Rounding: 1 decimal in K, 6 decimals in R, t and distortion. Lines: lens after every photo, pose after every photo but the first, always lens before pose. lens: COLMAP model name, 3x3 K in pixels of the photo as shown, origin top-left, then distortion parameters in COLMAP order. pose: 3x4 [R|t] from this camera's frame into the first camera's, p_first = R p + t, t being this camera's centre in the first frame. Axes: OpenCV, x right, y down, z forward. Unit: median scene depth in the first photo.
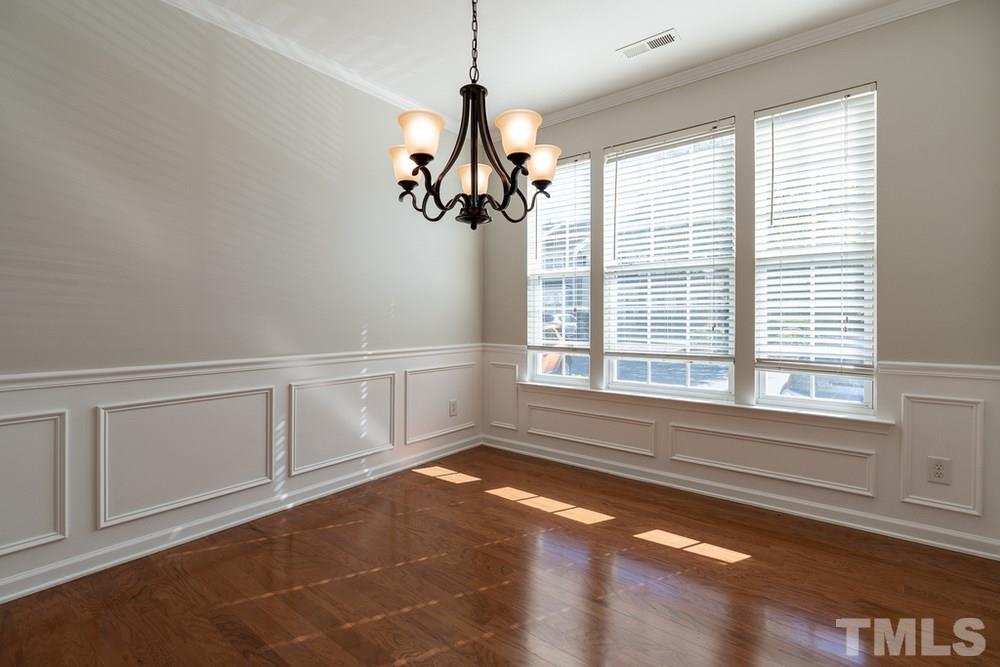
lens RADIAL K [[482.0, 0, 499.5], [0, 482.0, 315.4], [0, 0, 1]] dist [-0.022124, 0.000000]
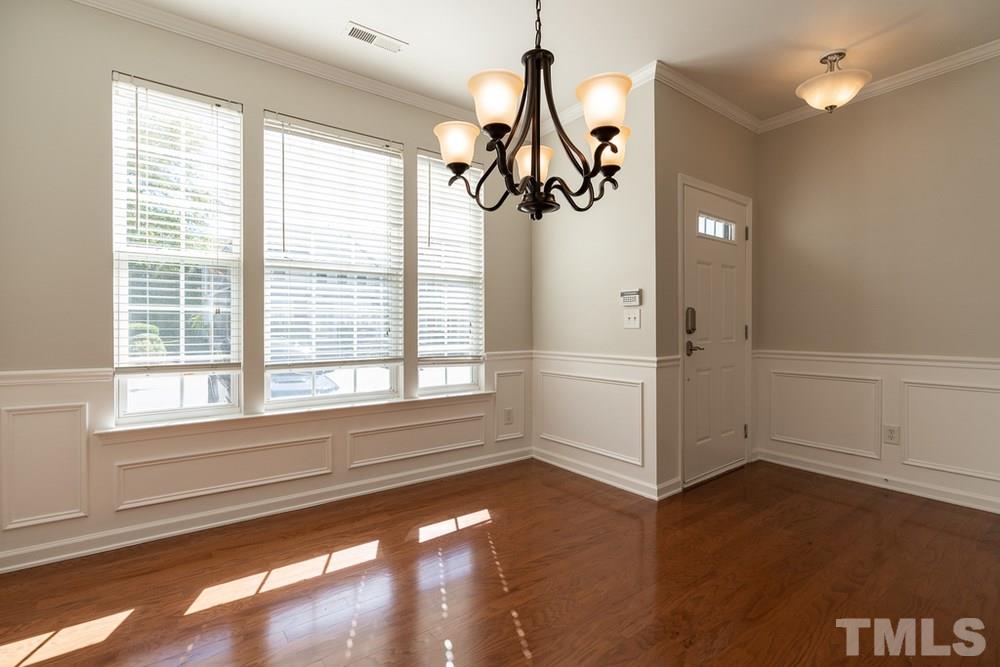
lens RADIAL K [[466.8, 0, 498.8], [0, 466.8, 325.4], [0, 0, 1]] dist [0.001746, 0.000409]
pose [[0.239992, 0.004160, 0.970766, -0.521912], [-0.002622, 0.999990, -0.003637, 0.014579], [-0.970771, -0.001673, 0.240000, 0.516930]]
